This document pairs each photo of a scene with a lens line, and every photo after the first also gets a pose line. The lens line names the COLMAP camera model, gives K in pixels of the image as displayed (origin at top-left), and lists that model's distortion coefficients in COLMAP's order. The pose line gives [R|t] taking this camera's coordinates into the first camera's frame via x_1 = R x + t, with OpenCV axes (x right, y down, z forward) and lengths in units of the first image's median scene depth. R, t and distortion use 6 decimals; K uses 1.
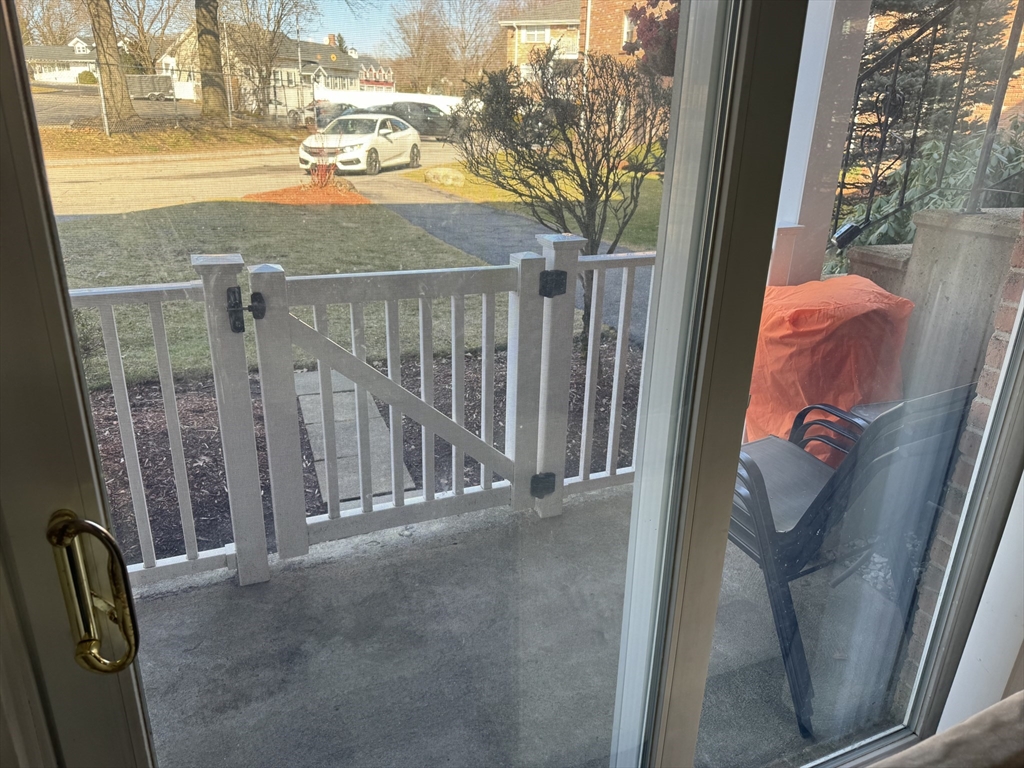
lens RADIAL K [[718.2, 0, 488.3], [0, 718.2, 403.1], [0, 0, 1]] dist [0.039987, -0.064928]
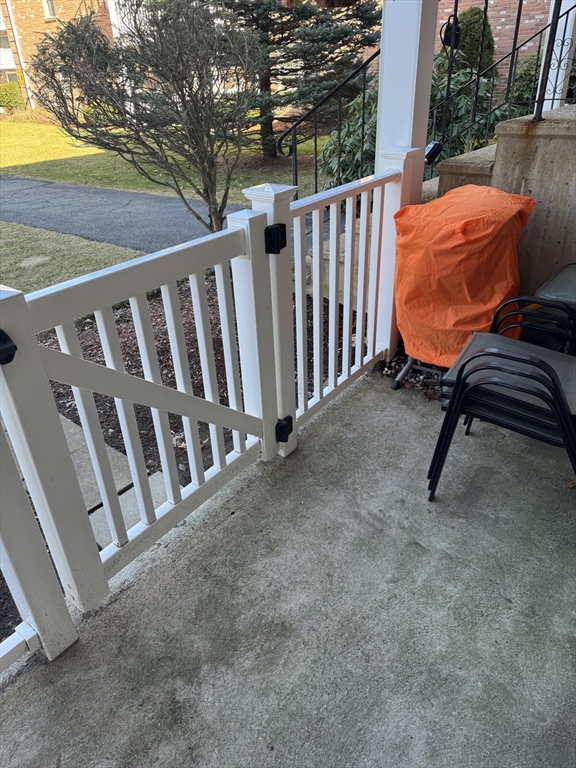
lens RADIAL K [[538.6, 0, 277.0], [0, 538.6, 391.2], [0, 0, 1]] dist [0.039987, -0.064928]
pose [[0.861040, -0.306584, 0.405730, -0.268977], [0.245147, 0.949252, 0.197038, -0.112313], [-0.445549, -0.070194, 0.892502, 0.322021]]
